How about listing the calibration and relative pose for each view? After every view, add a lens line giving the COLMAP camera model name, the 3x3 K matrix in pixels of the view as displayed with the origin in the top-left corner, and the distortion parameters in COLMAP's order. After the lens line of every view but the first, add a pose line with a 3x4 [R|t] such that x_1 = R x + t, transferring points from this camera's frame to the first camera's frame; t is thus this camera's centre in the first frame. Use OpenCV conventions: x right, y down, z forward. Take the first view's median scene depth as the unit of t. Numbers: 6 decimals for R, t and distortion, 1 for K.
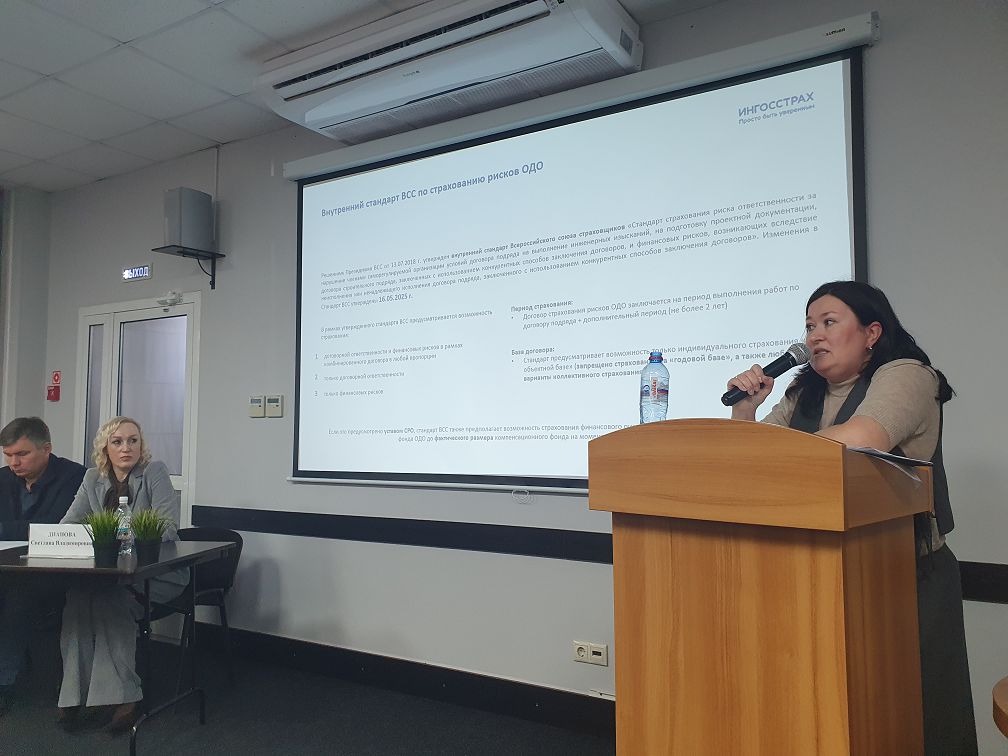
lens RADIAL K [[791.1, 0, 490.9], [0, 791.1, 383.5], [0, 0, 1]] dist [0.017142, -0.020769]
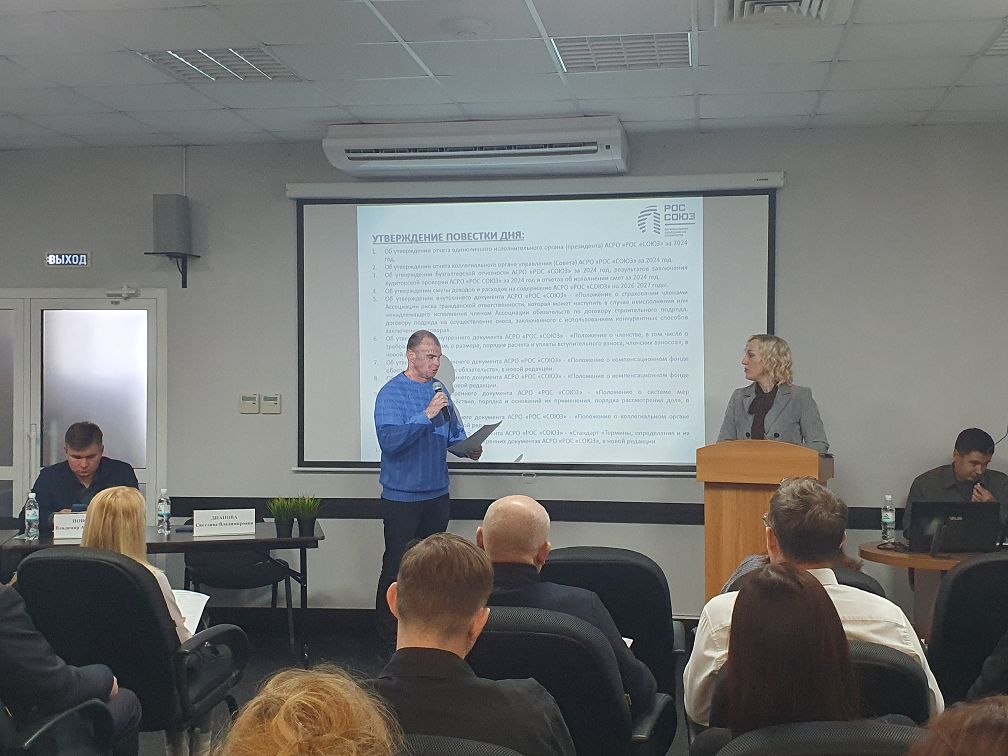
lens RADIAL K [[1327.5, 0, 498.2], [0, 1327.5, 405.1], [0, 0, 1]] dist [0.071032, 0.000000]
pose [[0.920315, -0.009140, 0.391071, -0.857785], [-0.025200, 0.996265, 0.082587, -0.158483], [-0.390365, -0.085861, 0.916648, -0.995497]]
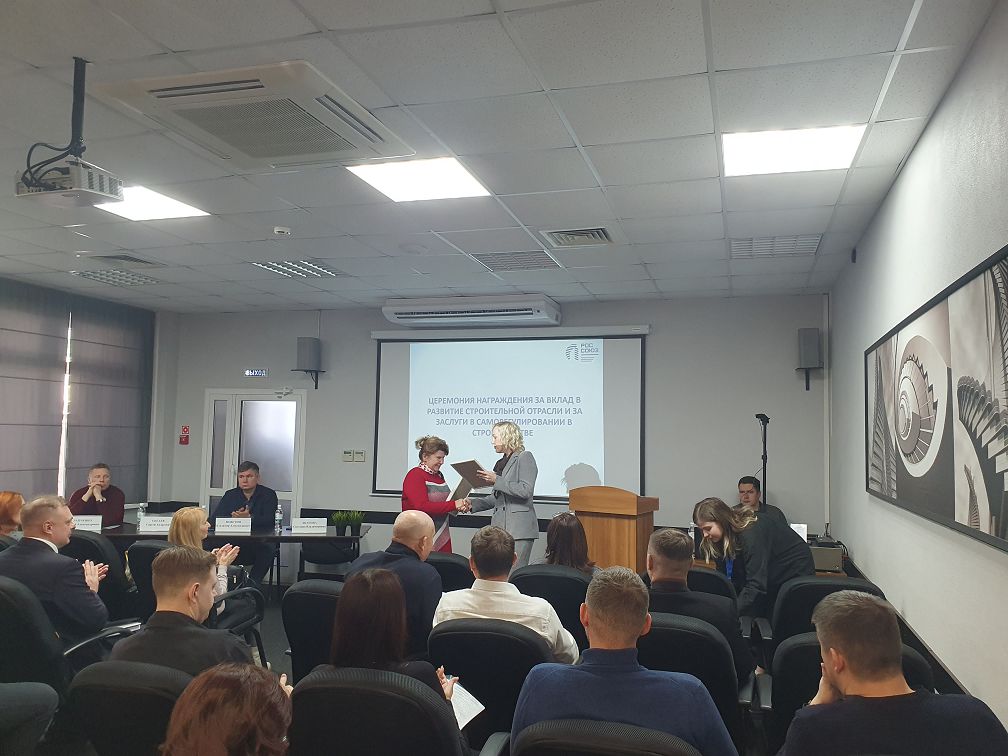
lens RADIAL K [[791.1, 0, 503.5], [0, 791.1, 375.3], [0, 0, 1]] dist [0.017142, -0.020769]
pose [[0.964419, 0.036310, 0.261873, -0.541027], [-0.034875, 0.999340, -0.010125, -0.193513], [-0.262068, 0.000632, 0.965049, -1.140272]]
